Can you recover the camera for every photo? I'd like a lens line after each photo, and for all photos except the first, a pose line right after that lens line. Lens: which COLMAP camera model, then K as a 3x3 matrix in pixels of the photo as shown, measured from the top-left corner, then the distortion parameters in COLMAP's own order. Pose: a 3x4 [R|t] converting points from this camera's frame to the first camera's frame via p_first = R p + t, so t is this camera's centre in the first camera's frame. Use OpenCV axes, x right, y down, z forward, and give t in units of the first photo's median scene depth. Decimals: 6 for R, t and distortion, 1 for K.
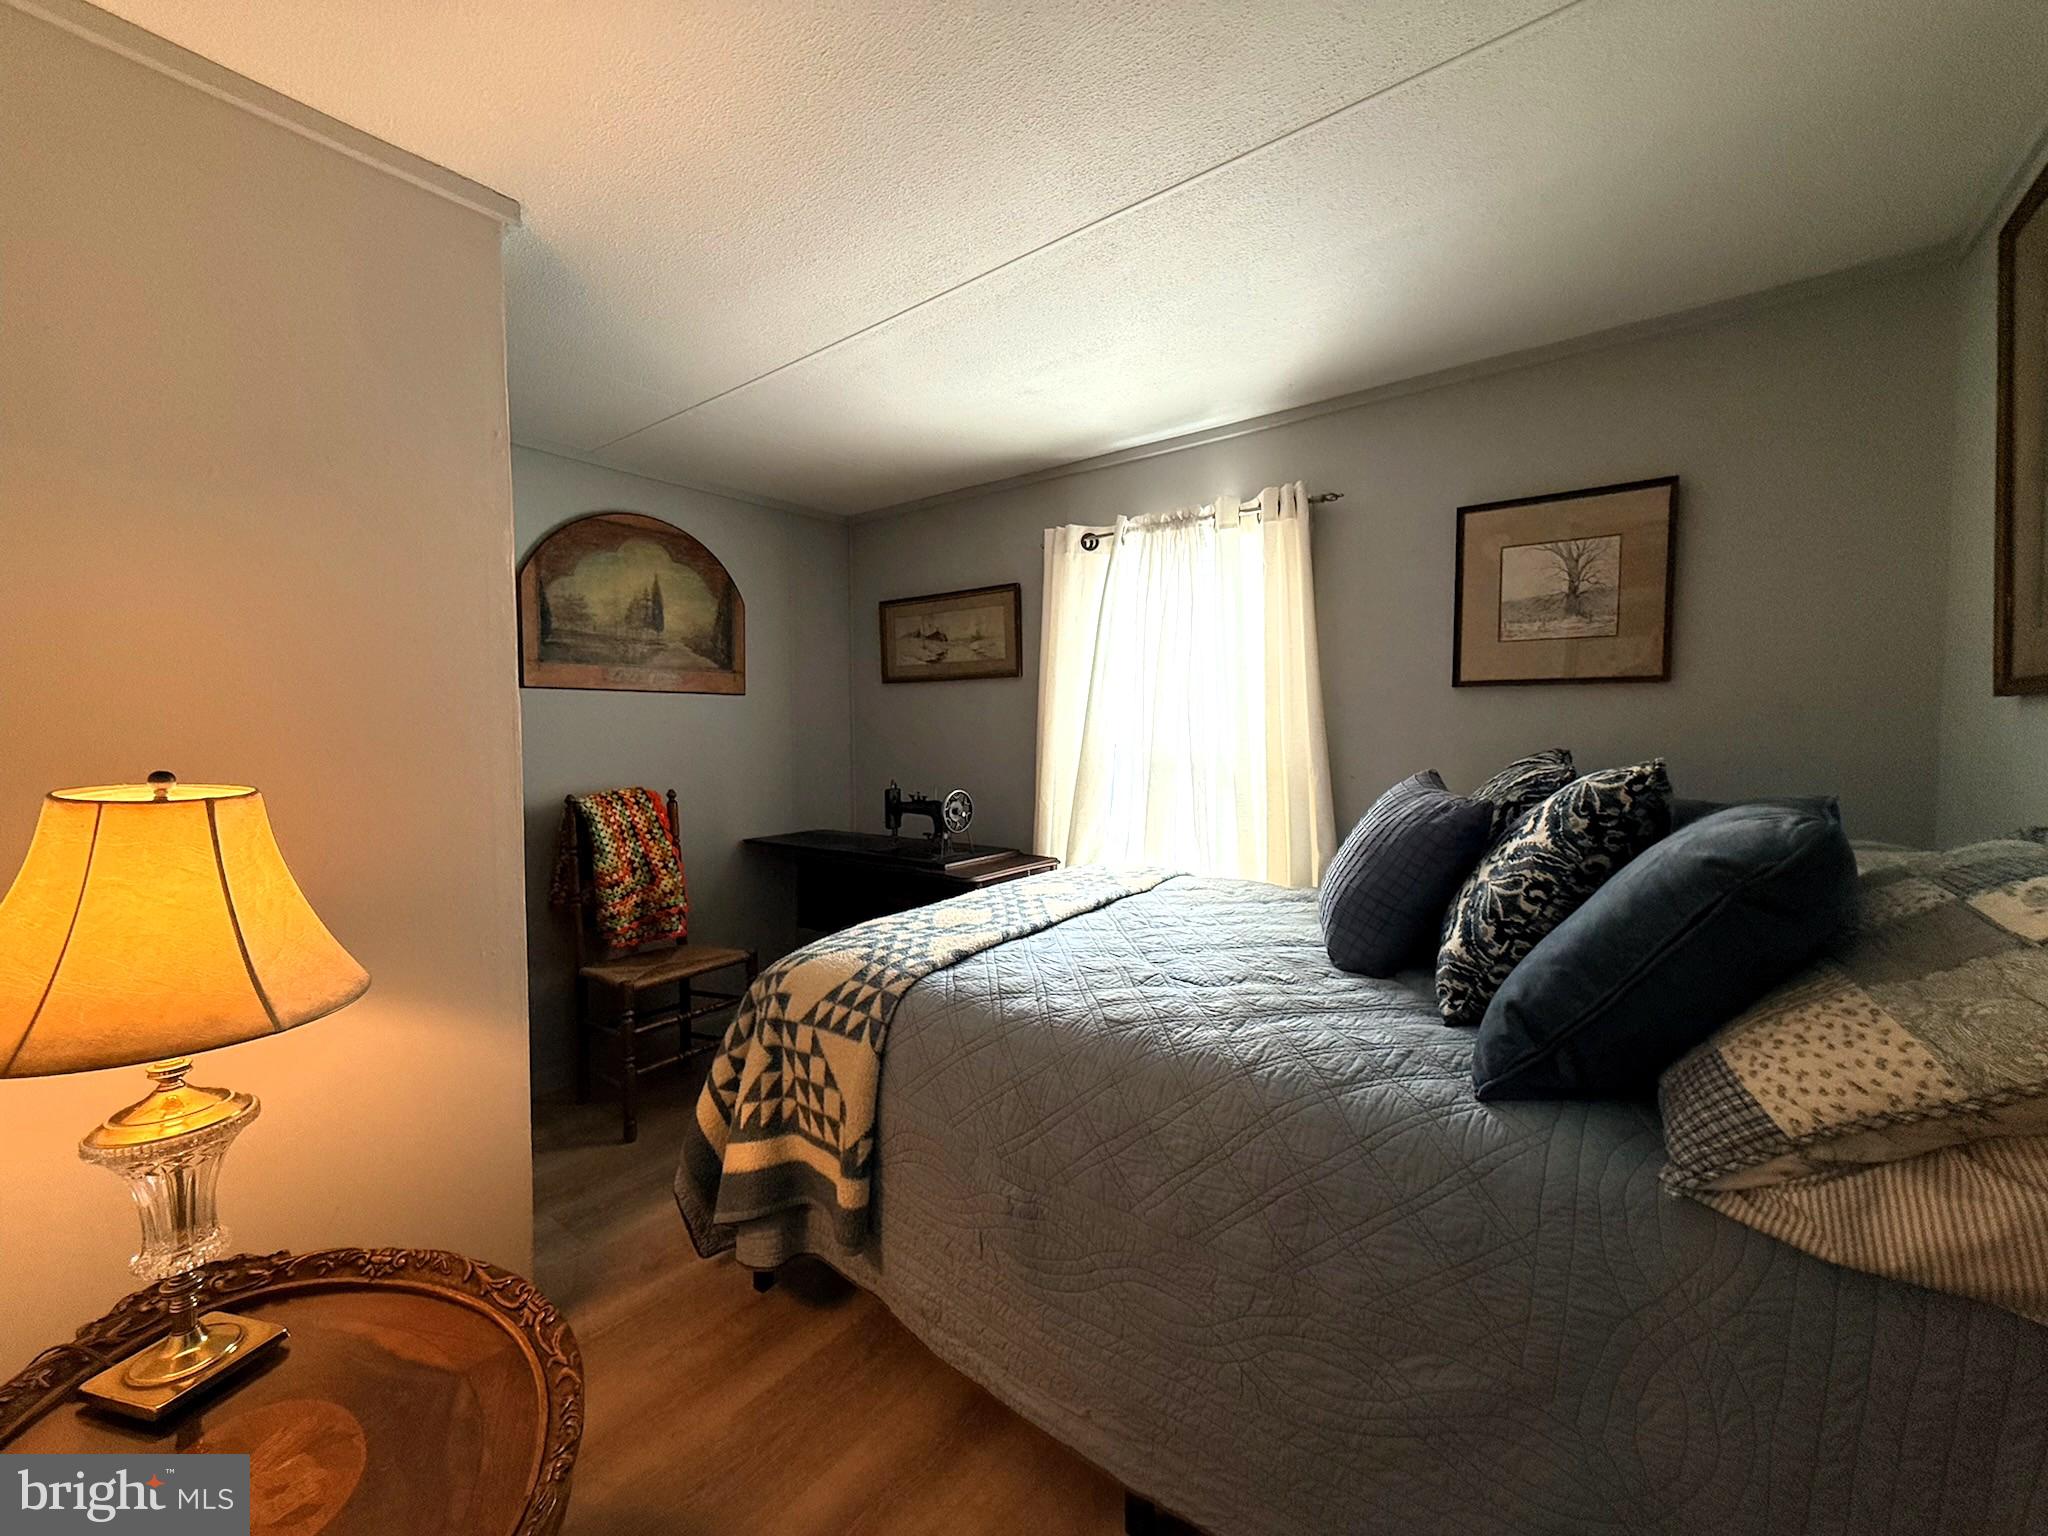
lens RADIAL K [[813.6, 0, 1022.6], [0, 813.6, 770.3], [0, 0, 1]] dist [-0.002243, 0.000656]
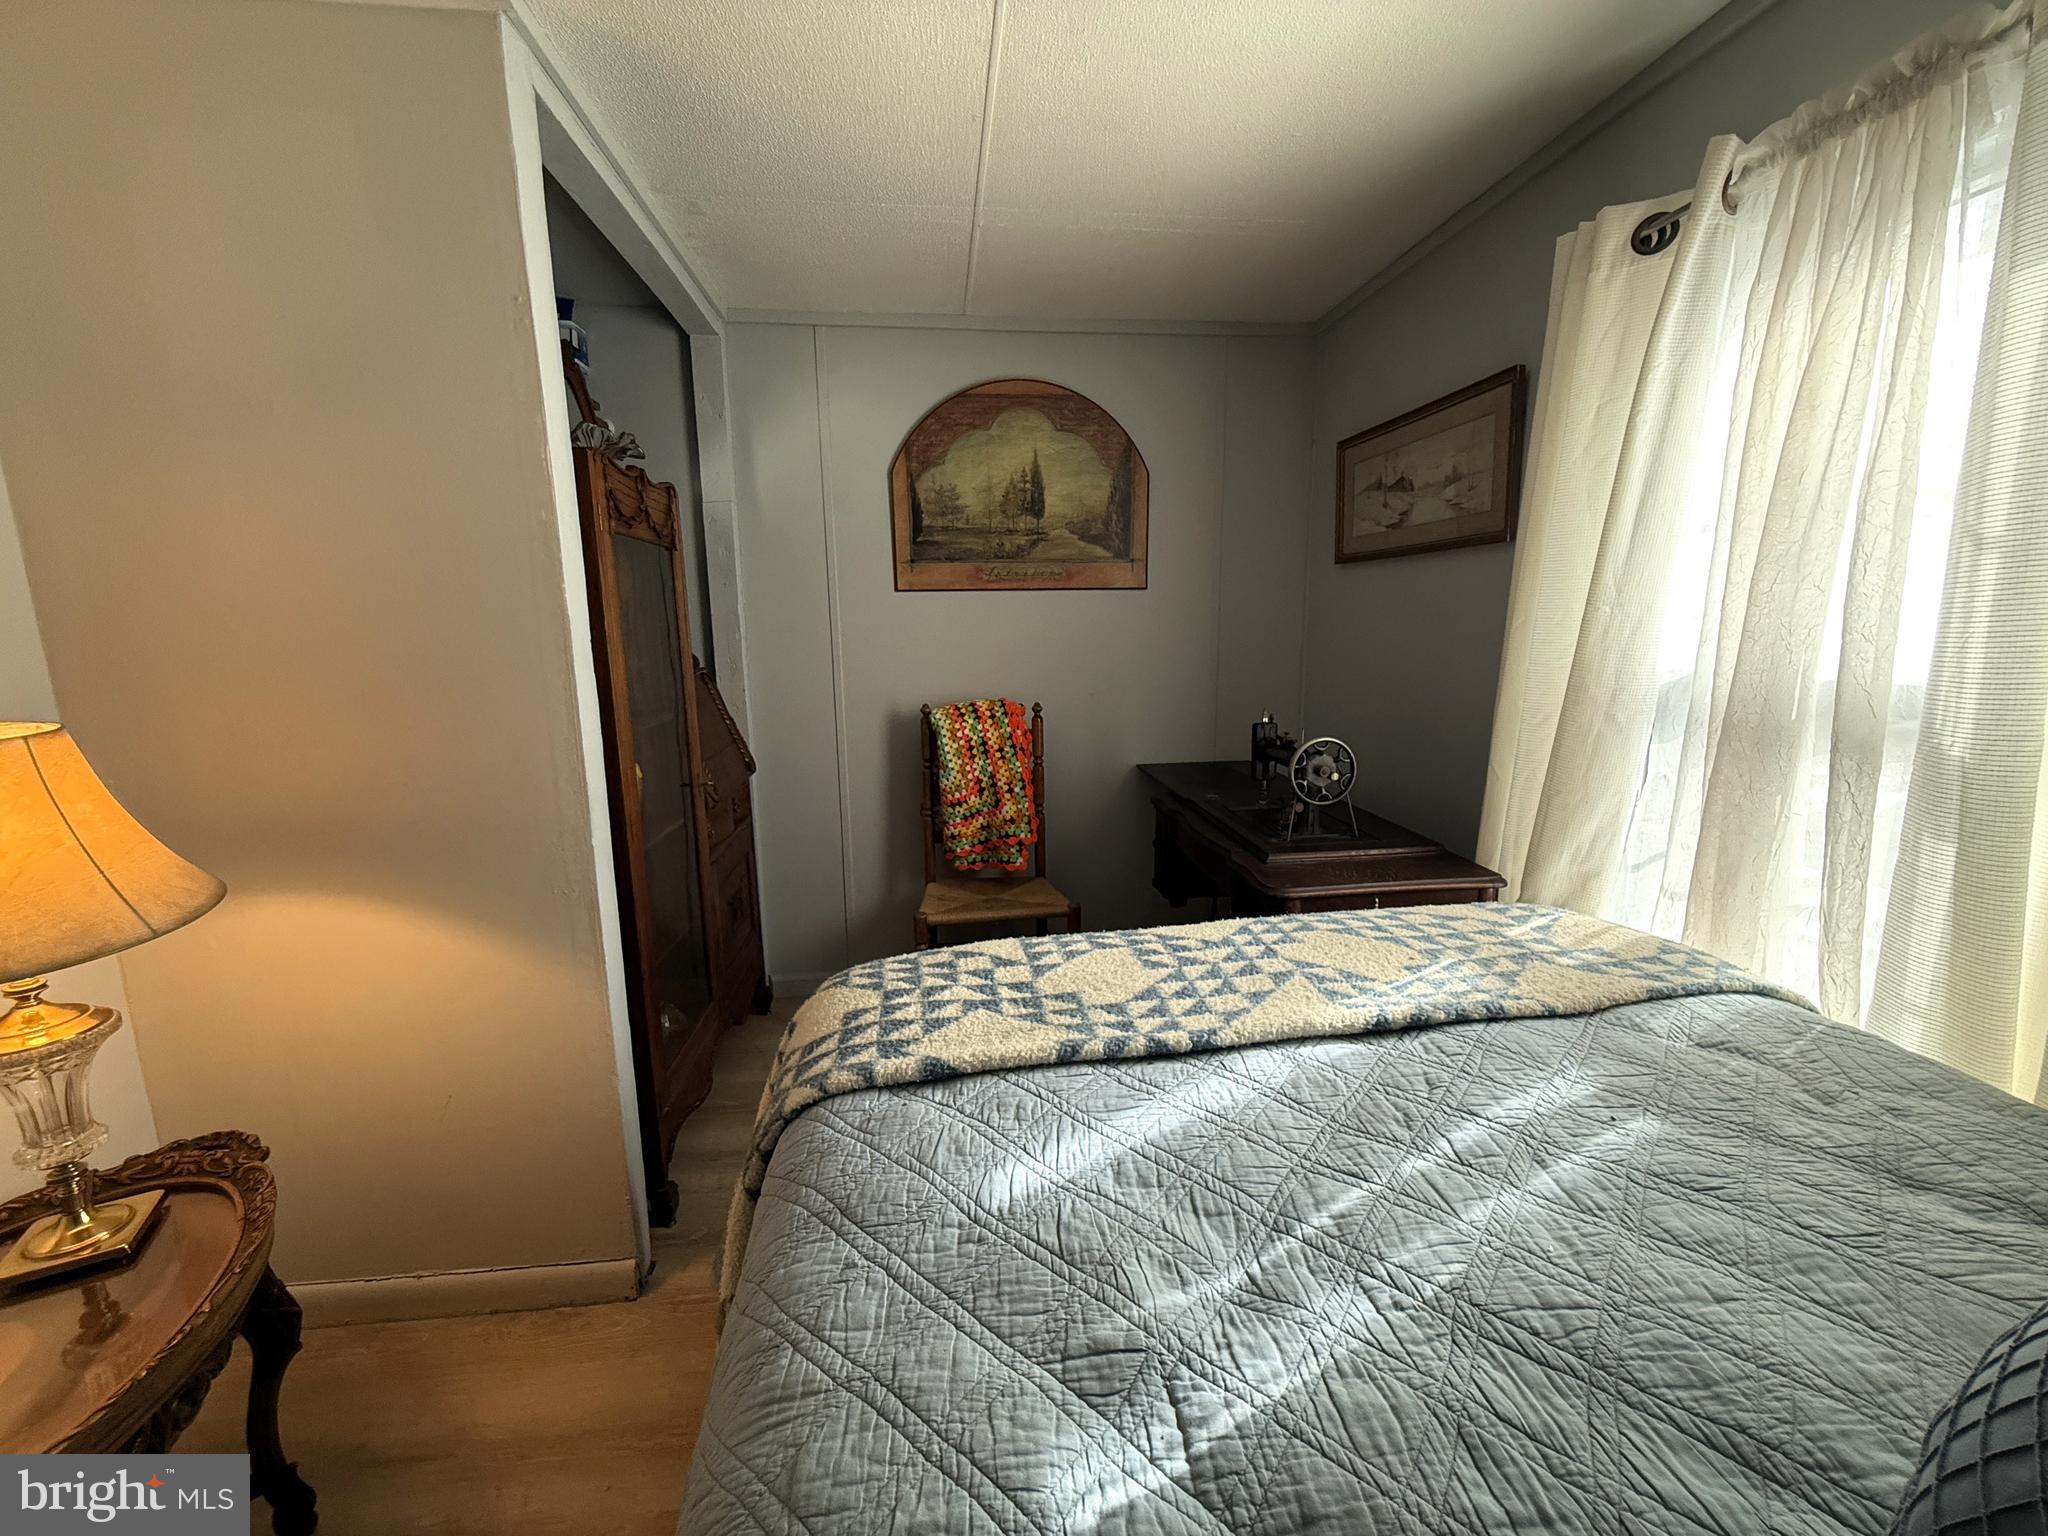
lens RADIAL K [[813.6, 0, 1022.4], [0, 813.6, 769.3], [0, 0, 1]] dist [-0.002243, 0.000656]
pose [[0.699819, 0.123853, -0.703501, 0.196060], [-0.025788, 0.988593, 0.148390, -0.037621], [0.713855, -0.085704, 0.695030, 0.393934]]
